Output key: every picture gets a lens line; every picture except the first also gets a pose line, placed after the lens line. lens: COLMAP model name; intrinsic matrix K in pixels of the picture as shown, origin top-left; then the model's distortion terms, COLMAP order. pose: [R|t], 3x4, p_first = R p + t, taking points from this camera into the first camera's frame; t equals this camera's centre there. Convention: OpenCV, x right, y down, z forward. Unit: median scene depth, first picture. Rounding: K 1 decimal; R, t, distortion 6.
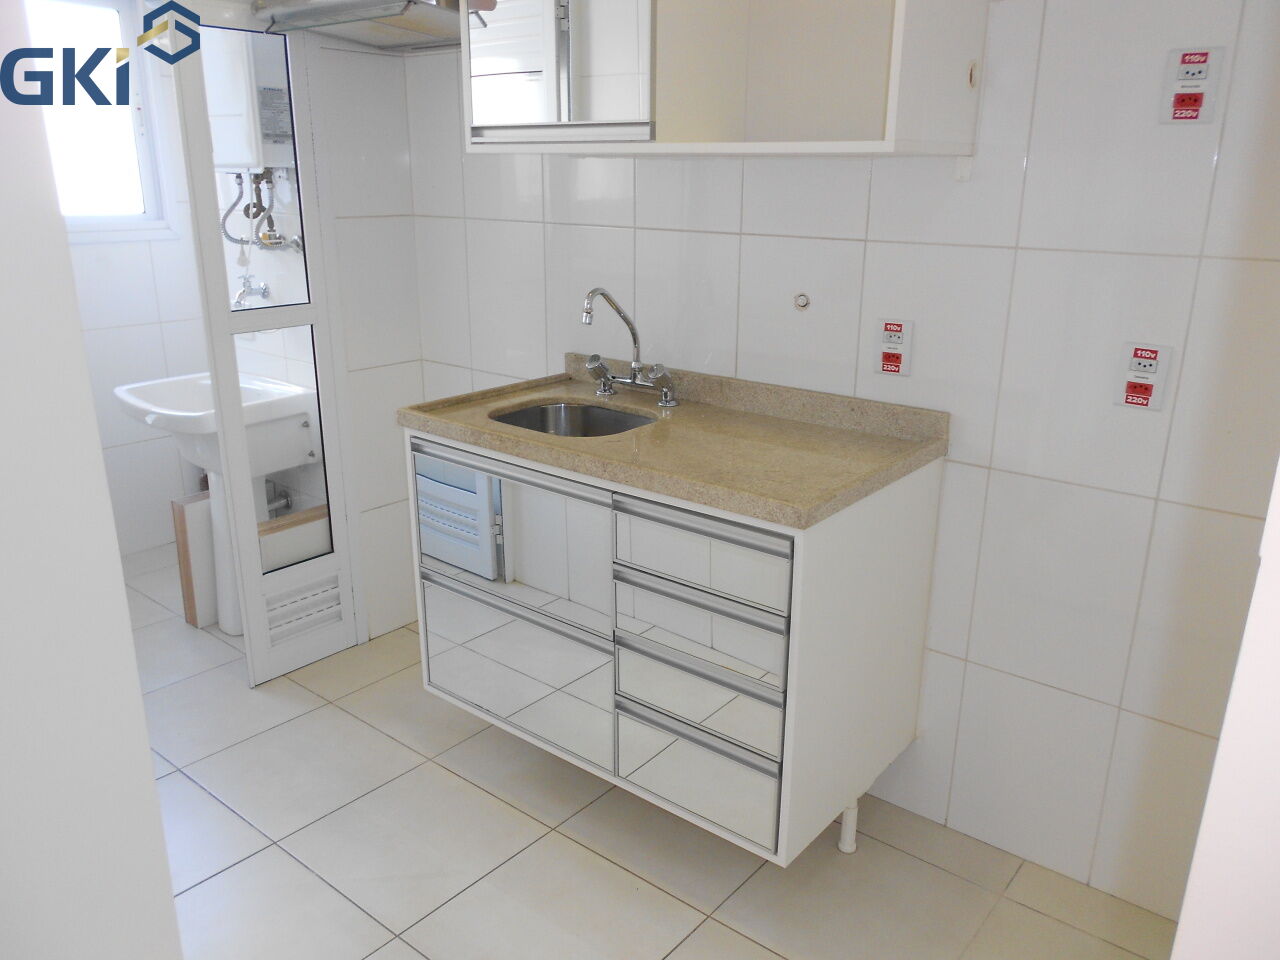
lens RADIAL K [[992.7, 0, 640.1], [0, 992.7, 500.2], [0, 0, 1]] dist [-0.002014, 0.001795]
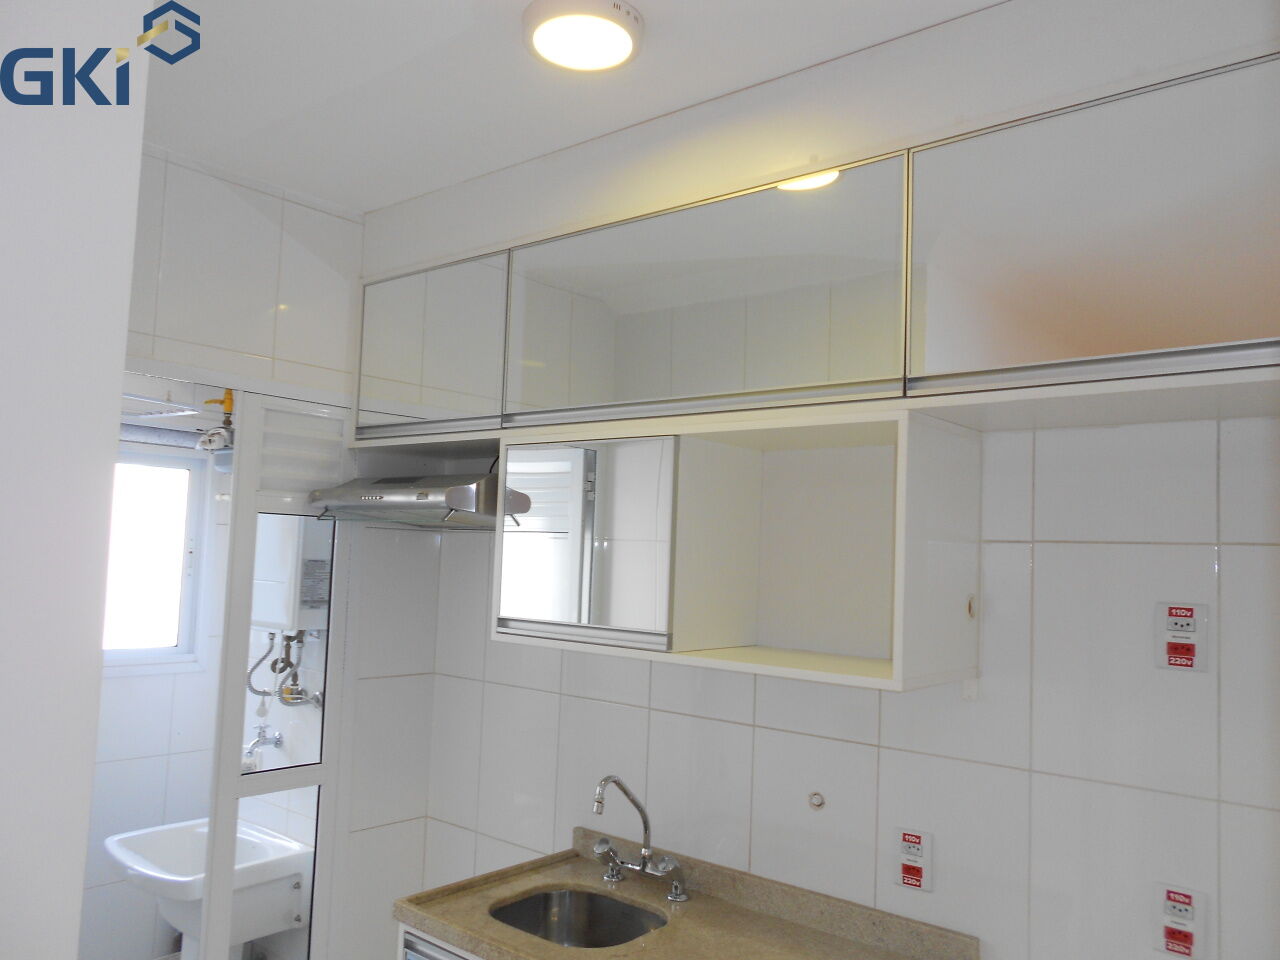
lens RADIAL K [[992.7, 0, 640.1], [0, 992.7, 500.2], [0, 0, 1]] dist [-0.002014, 0.001795]
pose [[0.999360, 0.031449, -0.017046, -0.004198], [-0.035523, 0.928639, -0.369279, -0.096458], [0.004216, 0.369649, 0.929162, -0.024109]]
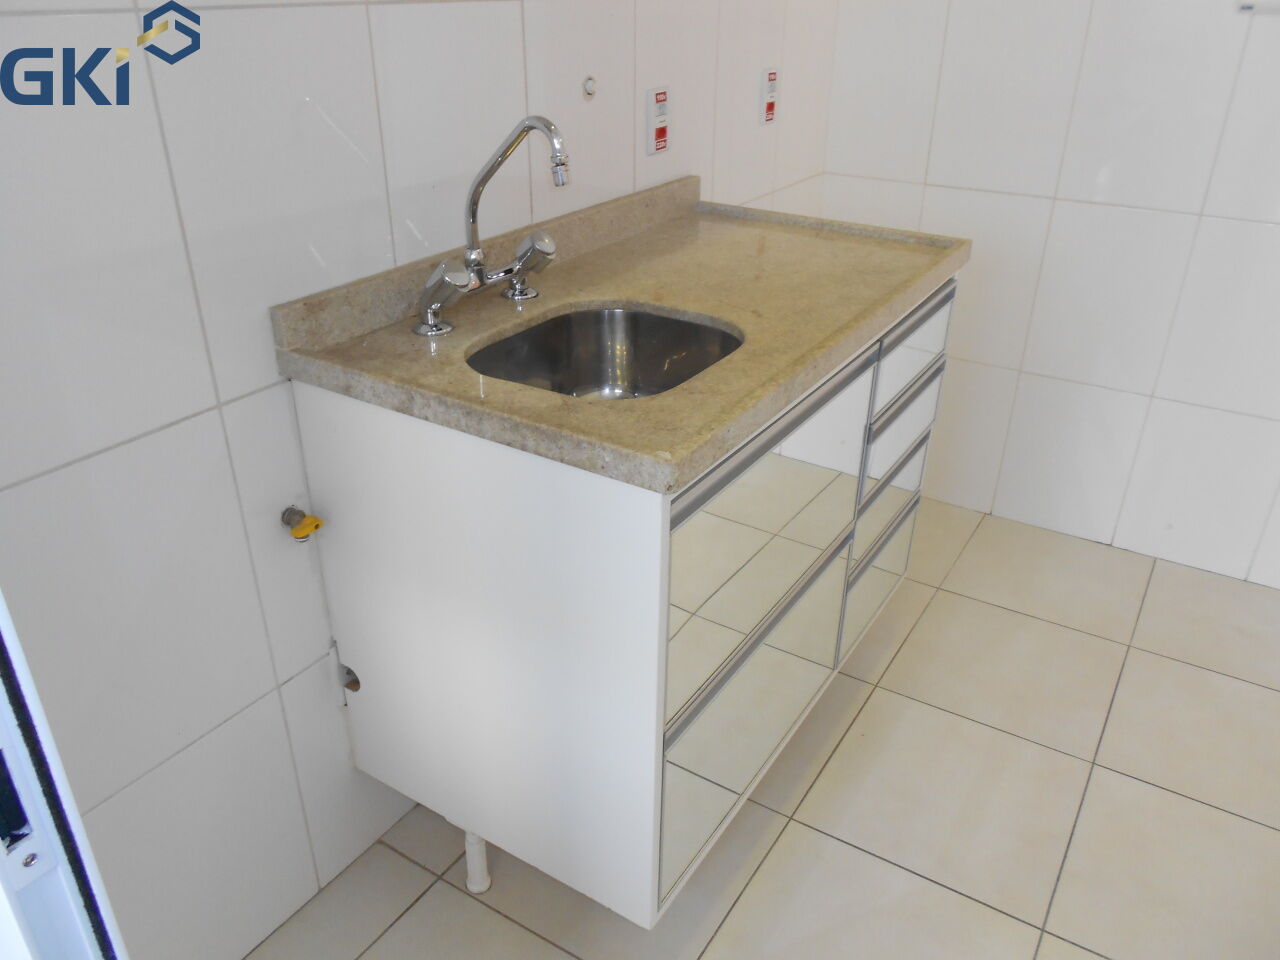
lens RADIAL K [[992.7, 0, 640.1], [0, 992.7, 500.2], [0, 0, 1]] dist [-0.002014, 0.001795]
pose [[-0.126712, -0.477583, 0.869401, -0.589449], [0.297512, 0.817817, 0.492608, -0.274765], [-0.946272, 0.321076, 0.038459, 0.936317]]
